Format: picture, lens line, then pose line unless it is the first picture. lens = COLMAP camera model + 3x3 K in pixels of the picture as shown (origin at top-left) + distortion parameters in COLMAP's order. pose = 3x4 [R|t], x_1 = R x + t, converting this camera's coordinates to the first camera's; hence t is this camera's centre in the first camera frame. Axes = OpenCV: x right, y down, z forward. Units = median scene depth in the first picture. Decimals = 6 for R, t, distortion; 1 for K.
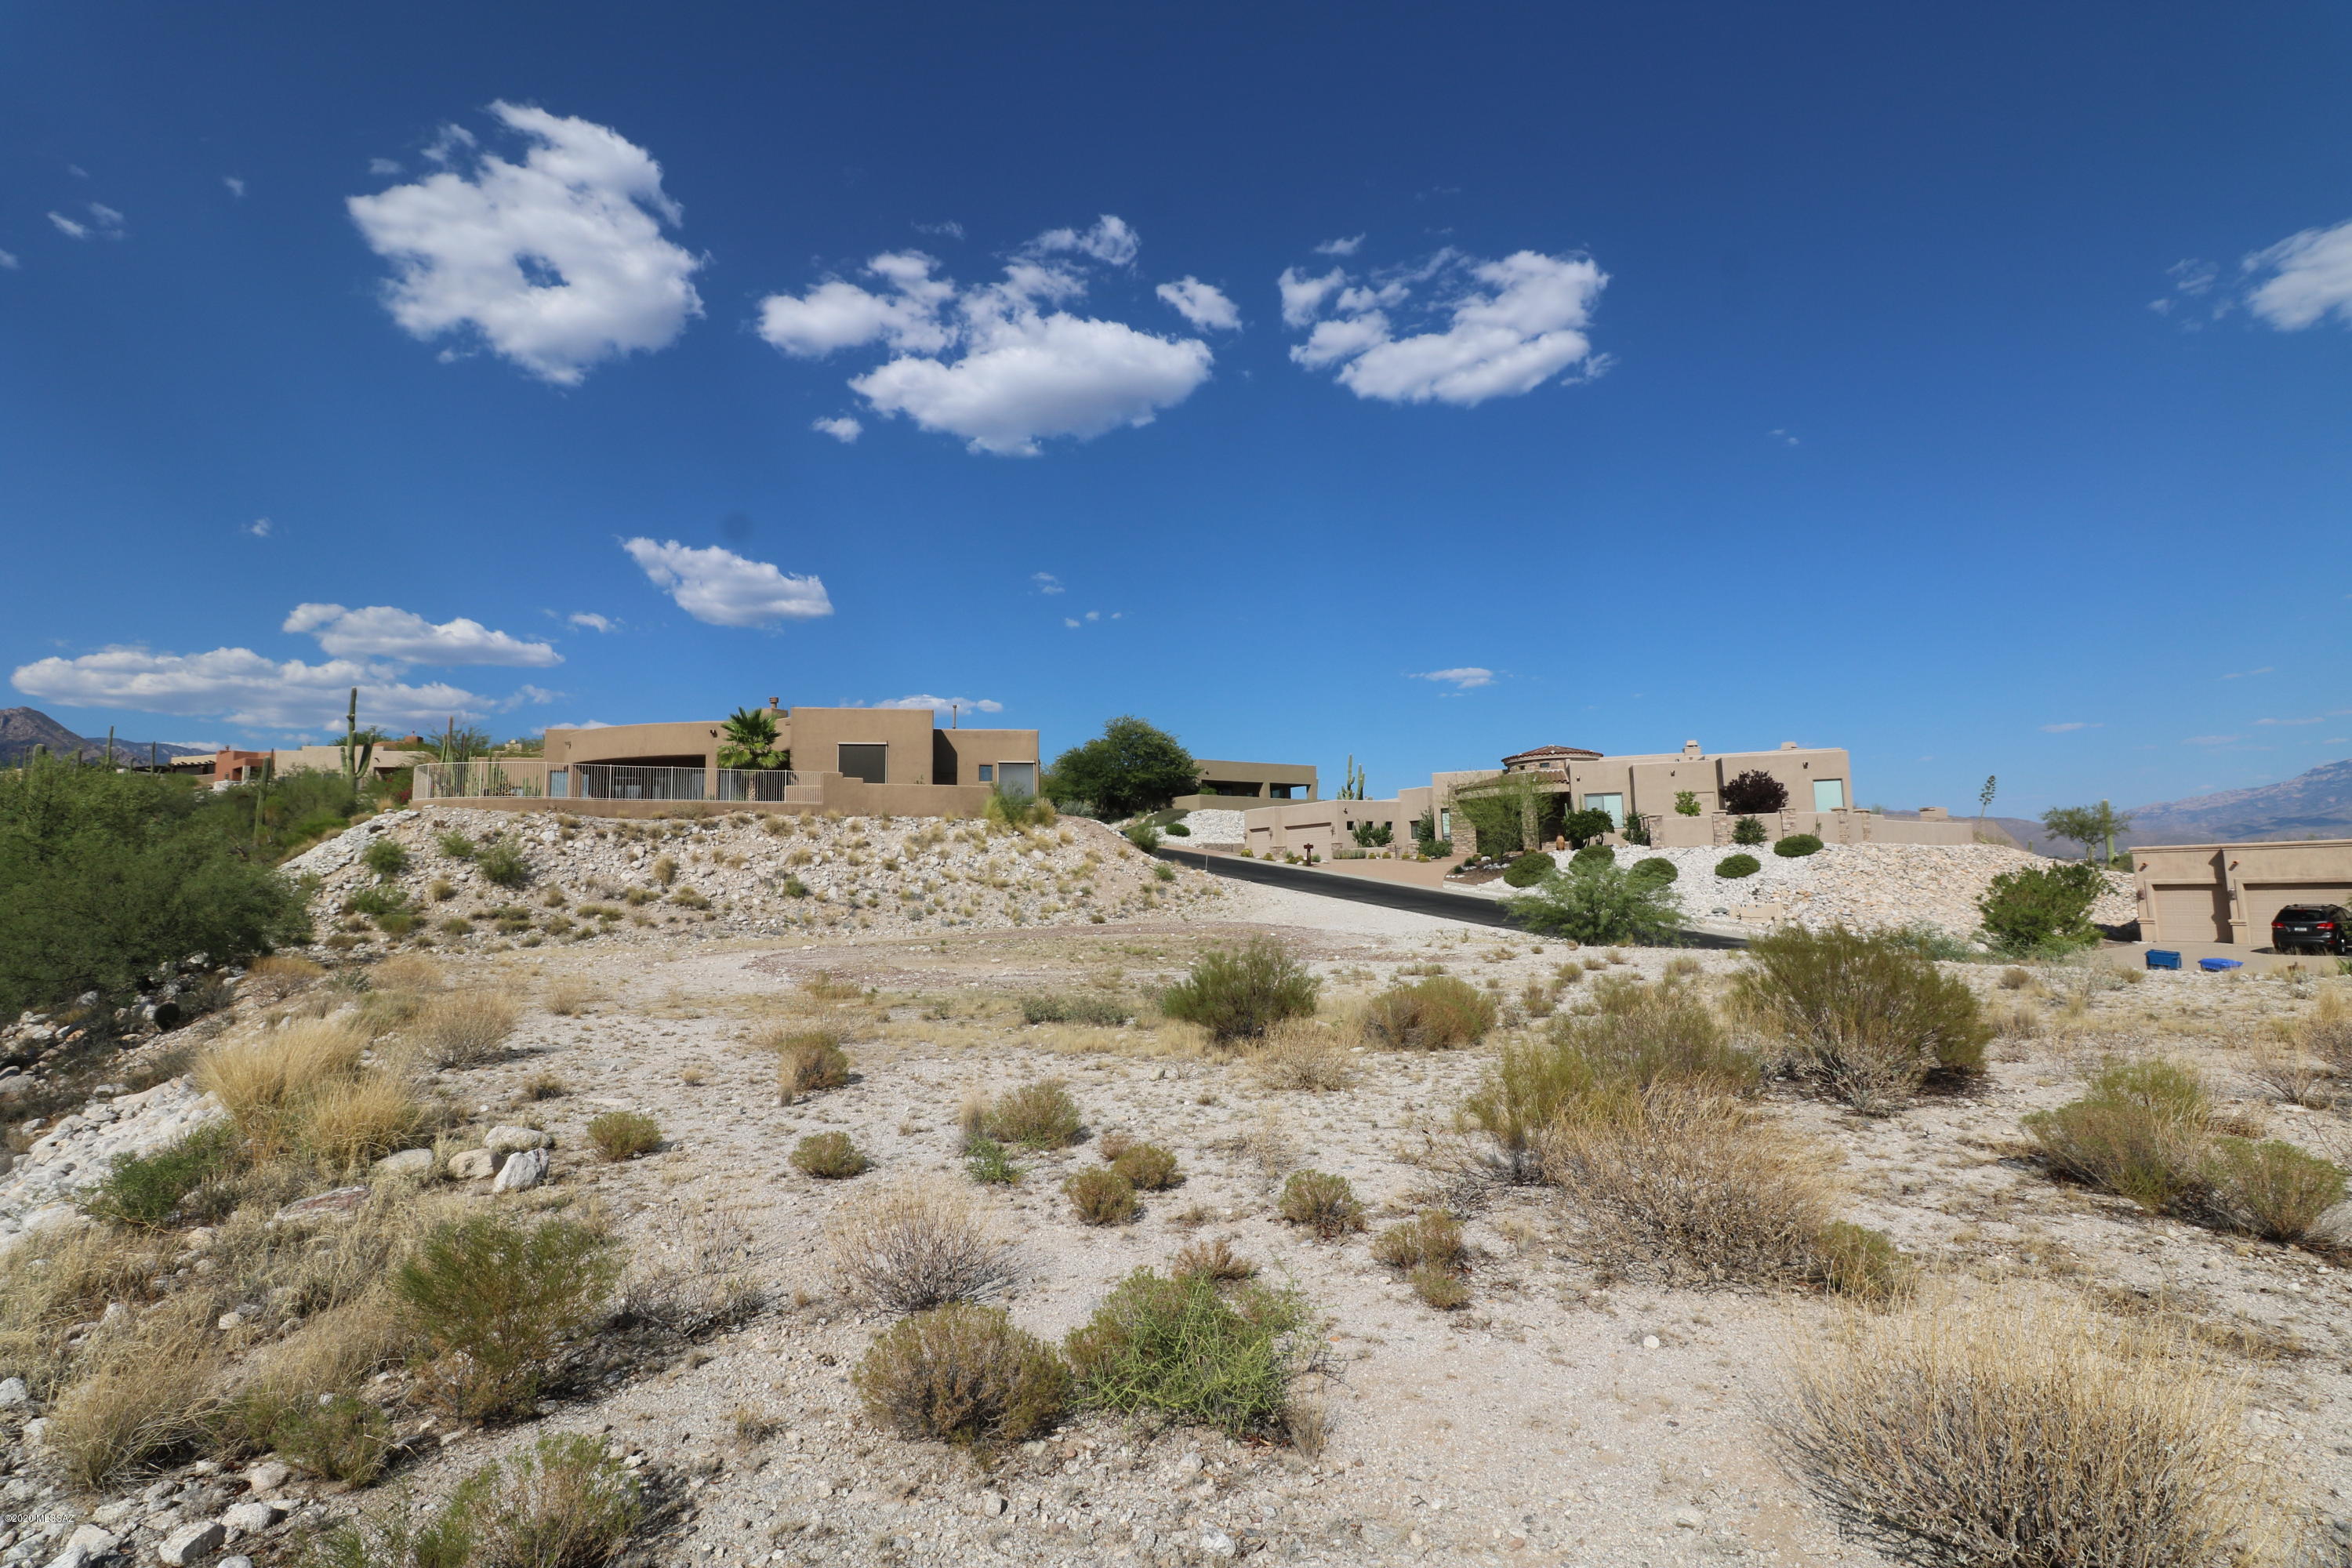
lens RADIAL K [[1082.9, 0, 1161.9], [0, 1082.9, 770.7], [0, 0, 1]] dist [0.004694, -0.015015]
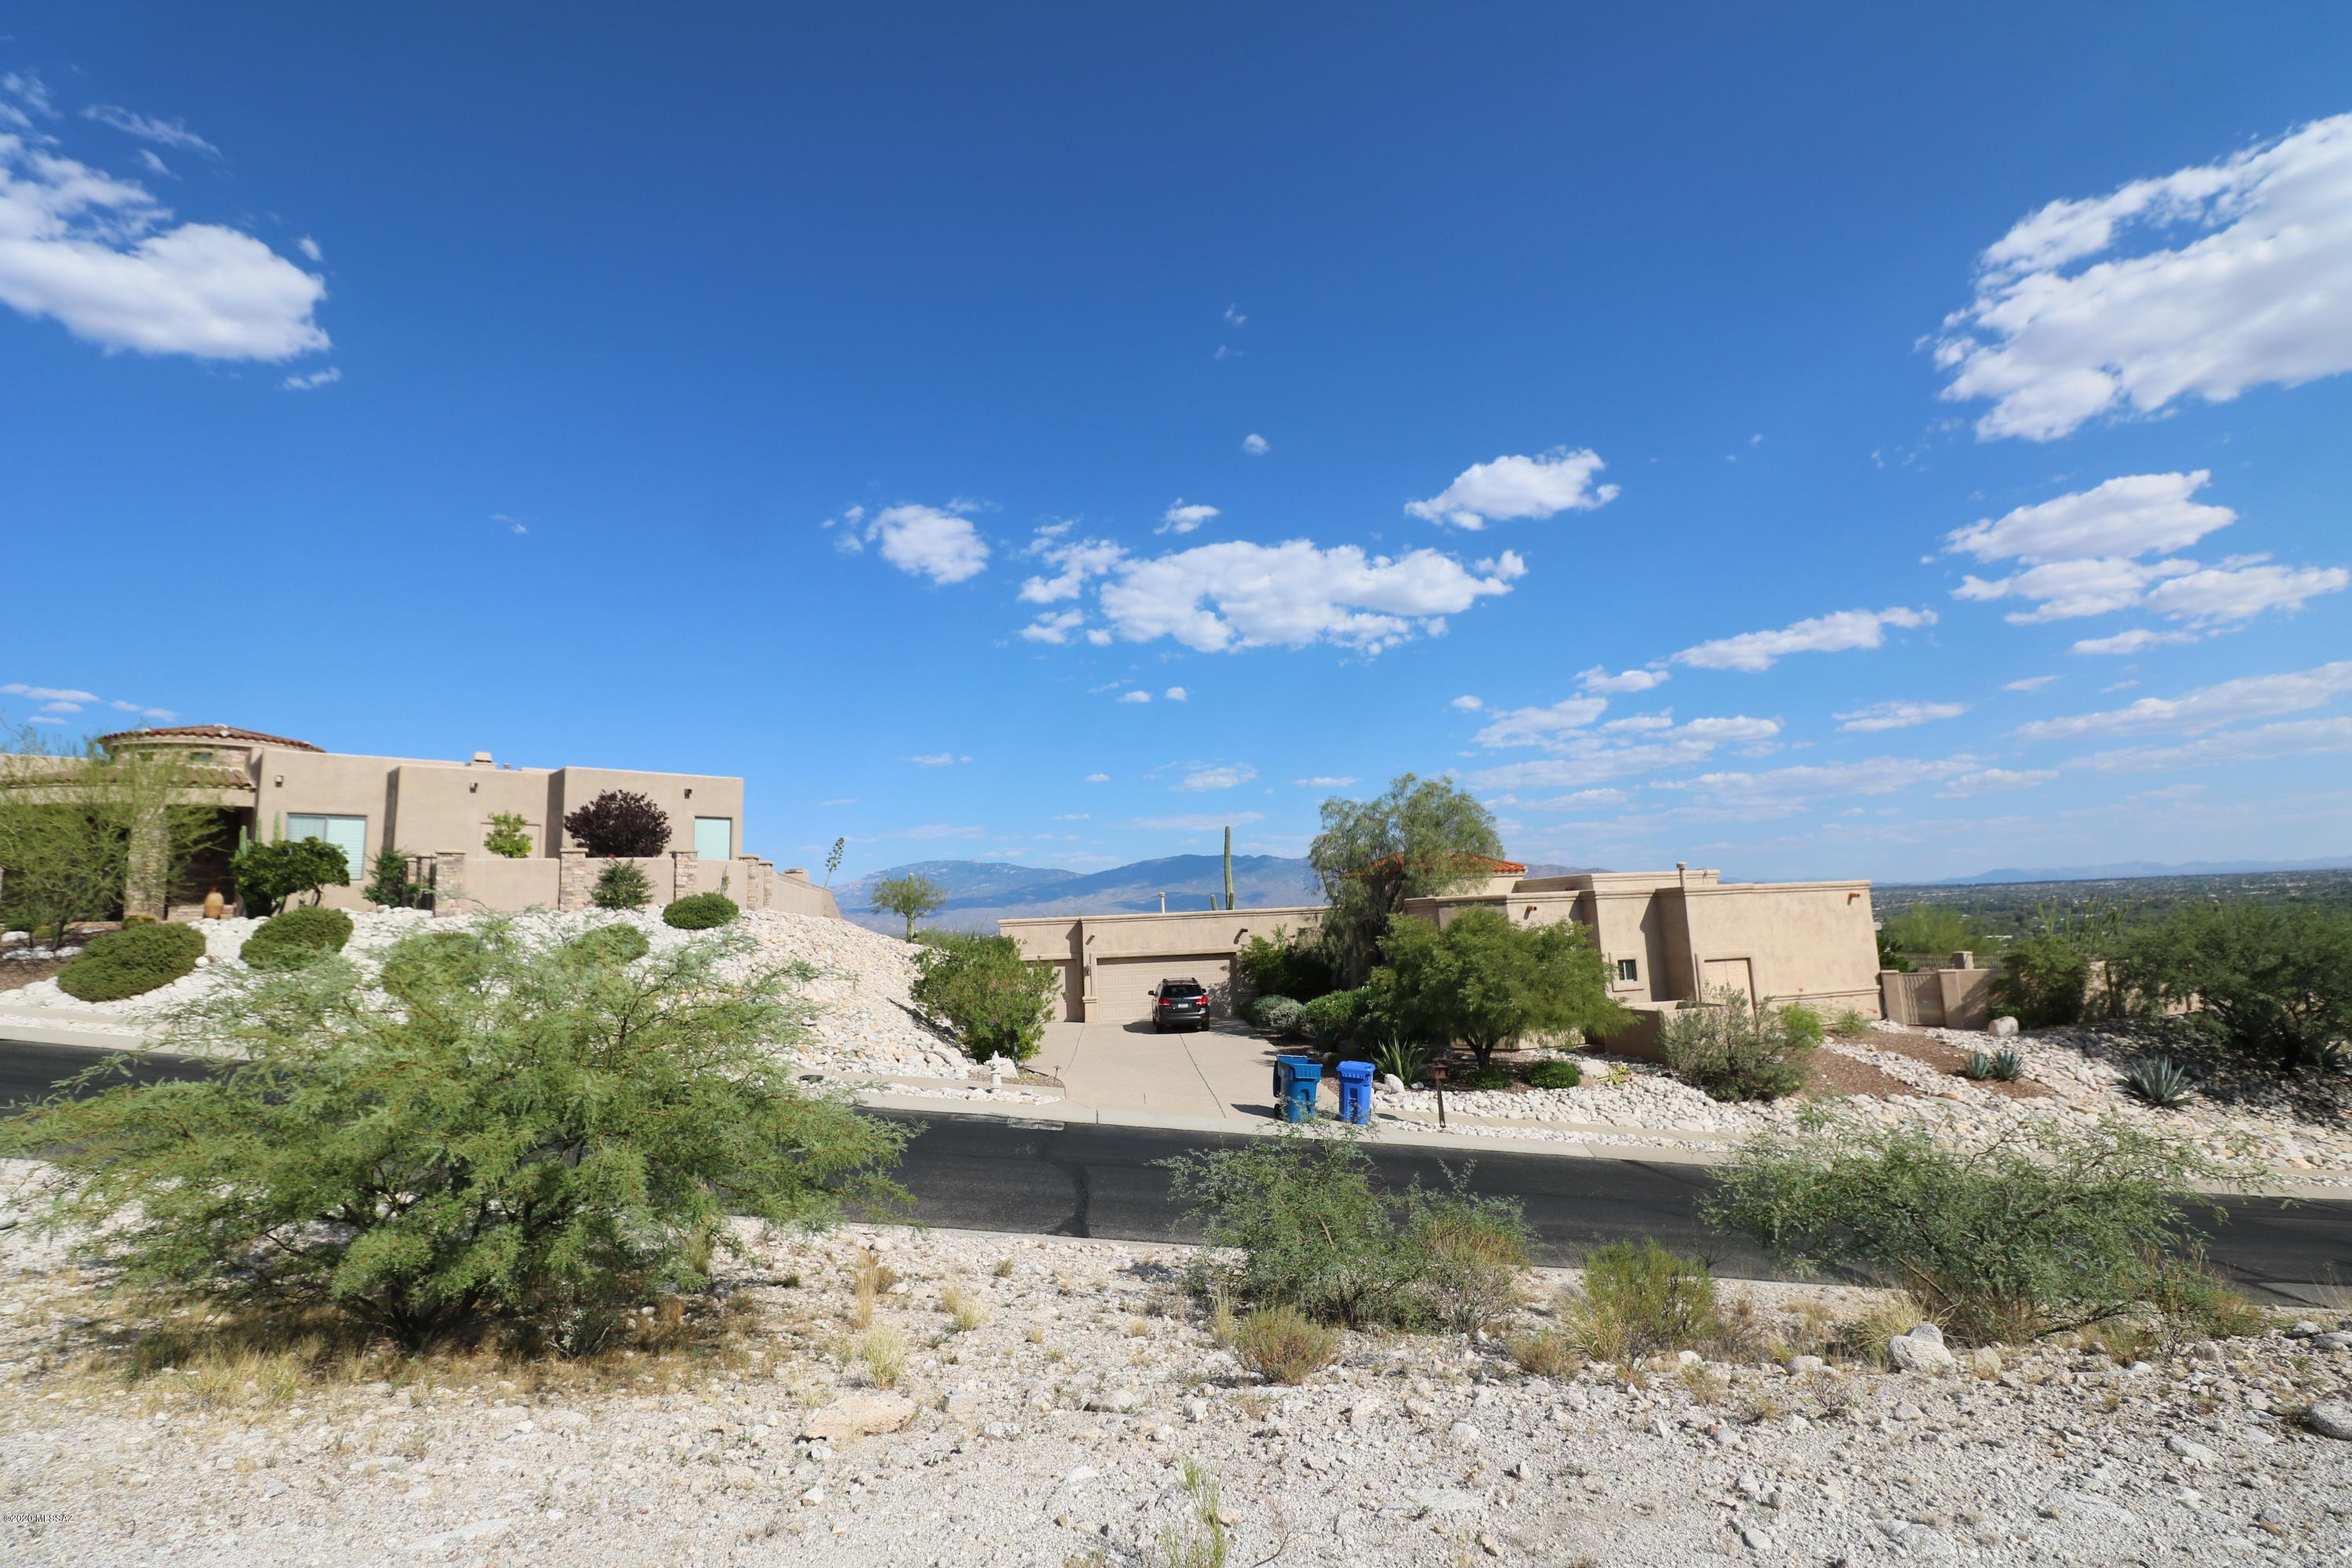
lens RADIAL K [[1082.9, 0, 1161.9], [0, 1082.9, 770.7], [0, 0, 1]] dist [0.004694, -0.015015]
pose [[0.466338, 0.127899, 0.875312, 0.166507], [-0.061509, 0.991786, -0.112148, 0.044832], [-0.882466, -0.001540, 0.470374, 0.498337]]
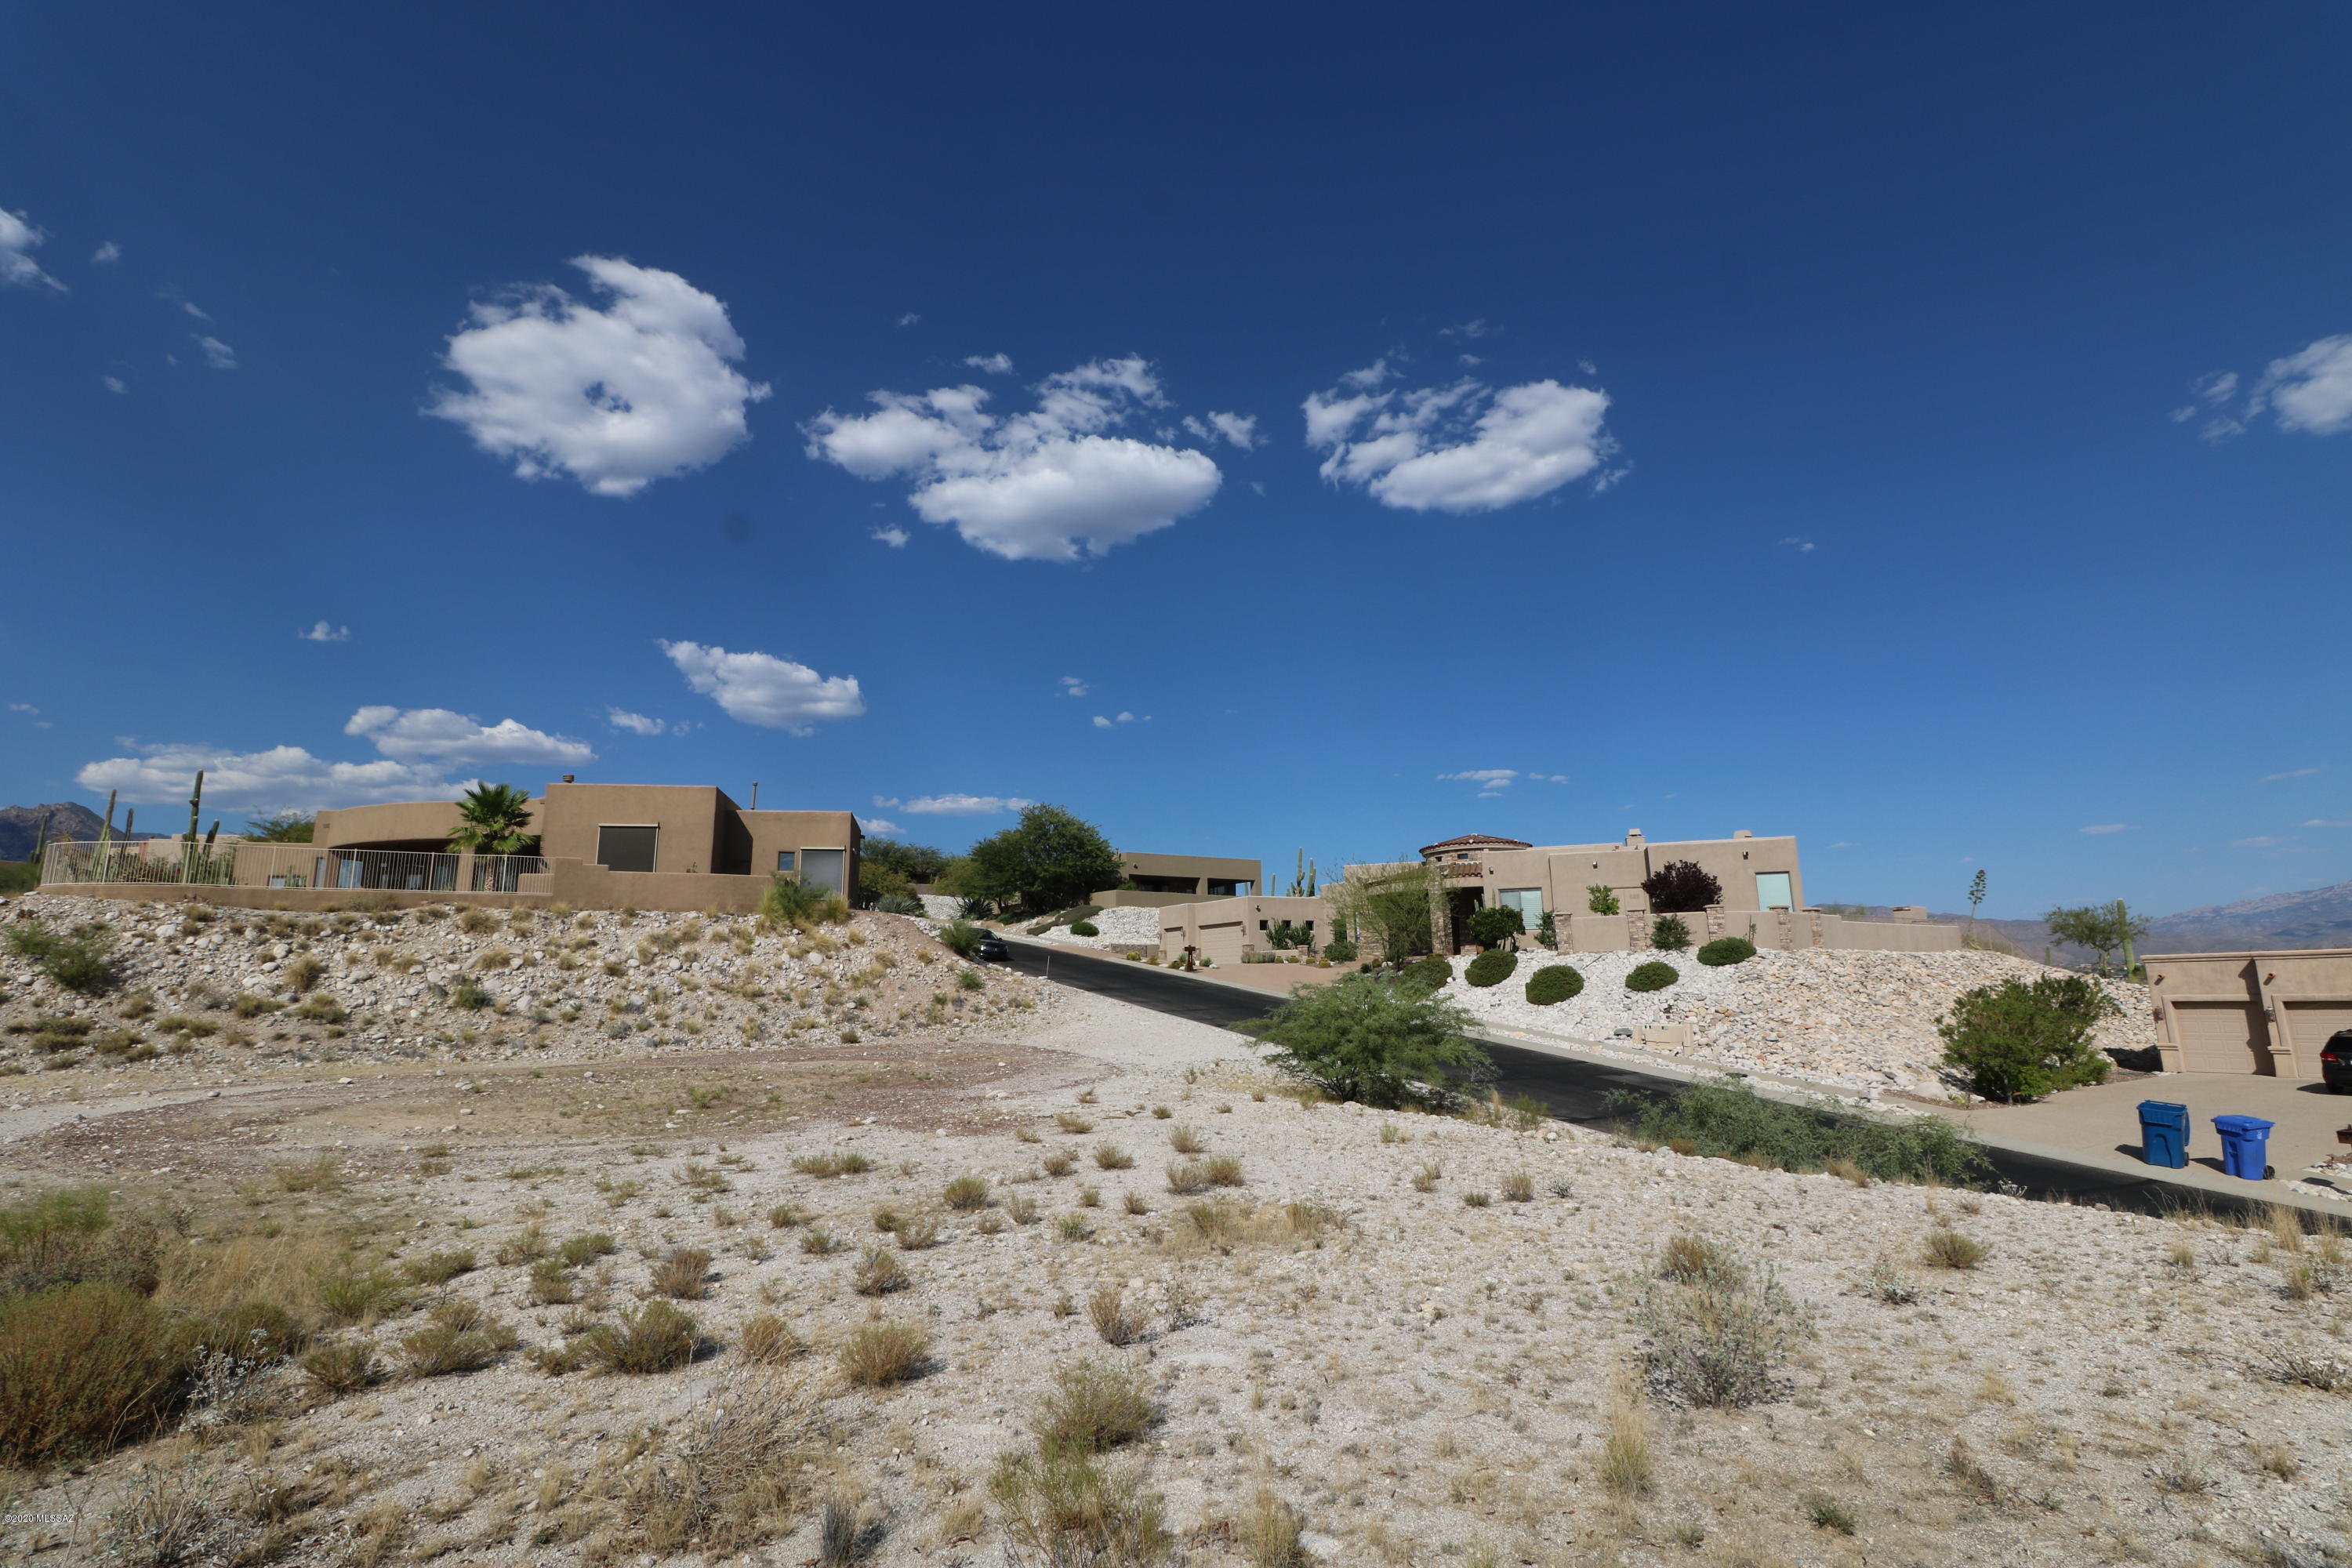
lens RADIAL K [[1082.9, 0, 1161.9], [0, 1082.9, 770.7], [0, 0, 1]] dist [0.004694, -0.015015]
pose [[0.999733, 0.001827, -0.023013, 0.185731], [-0.003912, 0.995852, -0.090902, 0.009140], [0.022752, 0.090968, 0.995594, 0.166429]]
